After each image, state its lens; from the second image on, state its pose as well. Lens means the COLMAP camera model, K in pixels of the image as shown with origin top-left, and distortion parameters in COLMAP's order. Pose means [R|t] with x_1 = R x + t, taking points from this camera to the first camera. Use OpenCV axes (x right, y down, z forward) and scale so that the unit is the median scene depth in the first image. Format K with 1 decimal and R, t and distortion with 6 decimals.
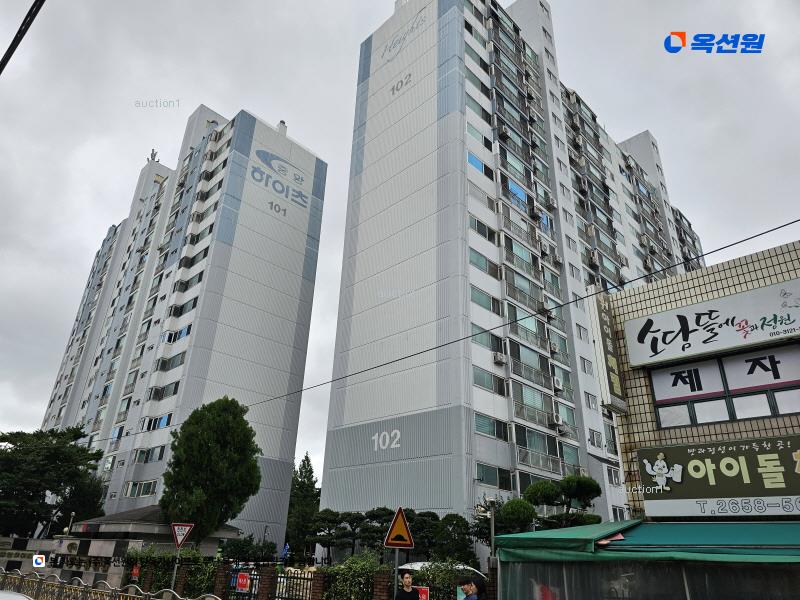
lens RADIAL K [[539.6, 0, 400.0], [0, 539.6, 300.0], [0, 0, 1]] dist [0.004753, -0.002007]
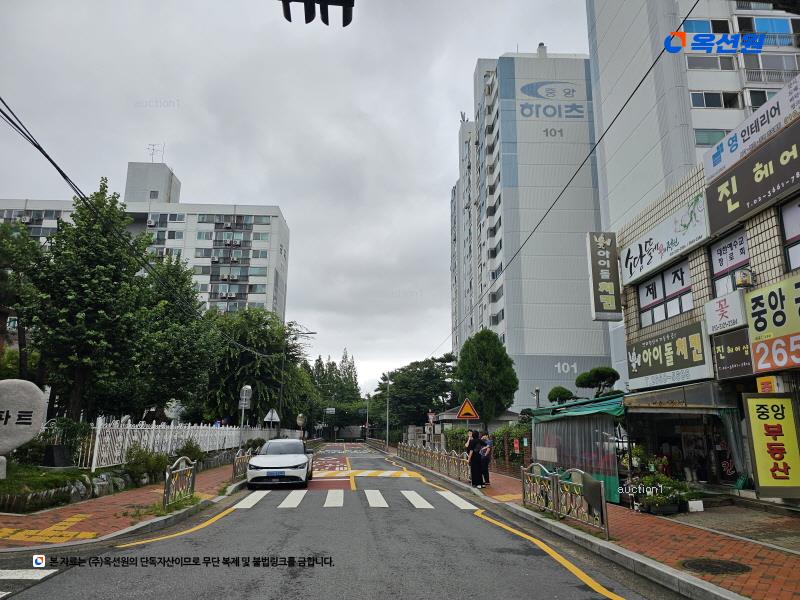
lens RADIAL K [[539.6, 0, 400.0], [0, 539.6, 300.0], [0, 0, 1]] dist [0.004753, -0.002007]
pose [[0.726321, -0.201658, -0.657109, 0.227570], [0.322215, 0.944338, 0.066348, -0.029044], [0.607154, -0.259921, 0.750870, -0.094422]]
